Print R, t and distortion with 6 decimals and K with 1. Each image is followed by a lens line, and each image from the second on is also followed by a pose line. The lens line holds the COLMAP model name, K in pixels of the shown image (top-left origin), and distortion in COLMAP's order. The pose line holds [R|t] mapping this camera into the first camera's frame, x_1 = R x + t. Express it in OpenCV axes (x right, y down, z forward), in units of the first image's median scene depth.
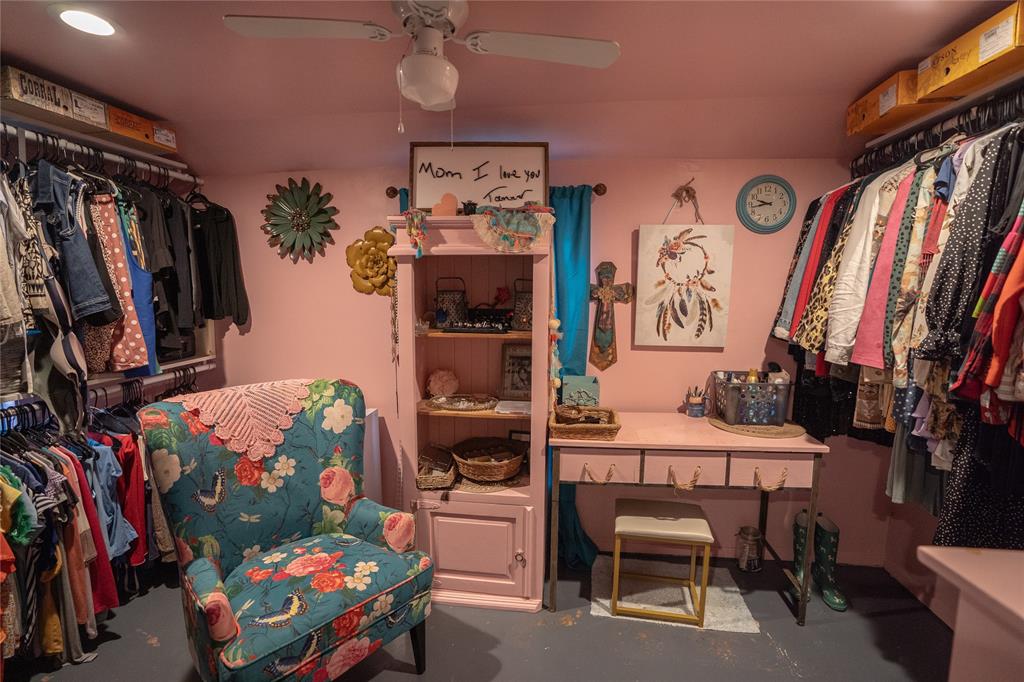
lens RADIAL K [[480.9, 0, 513.6], [0, 480.9, 342.2], [0, 0, 1]] dist [-0.053211, 0.019999]
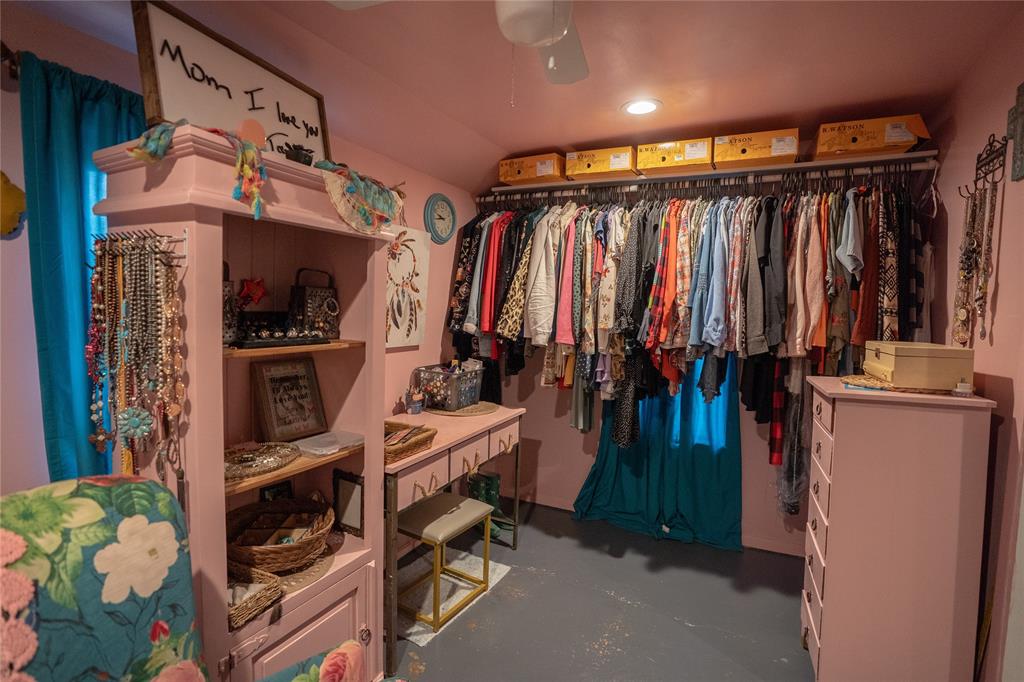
lens RADIAL K [[480.9, 0, 517.8], [0, 480.9, 339.9], [0, 0, 1]] dist [-0.053211, 0.019999]
pose [[0.344960, -0.063329, 0.936479, -0.583231], [0.086958, 0.995587, 0.035294, -0.023209], [-0.934581, 0.069259, 0.348944, 0.480552]]
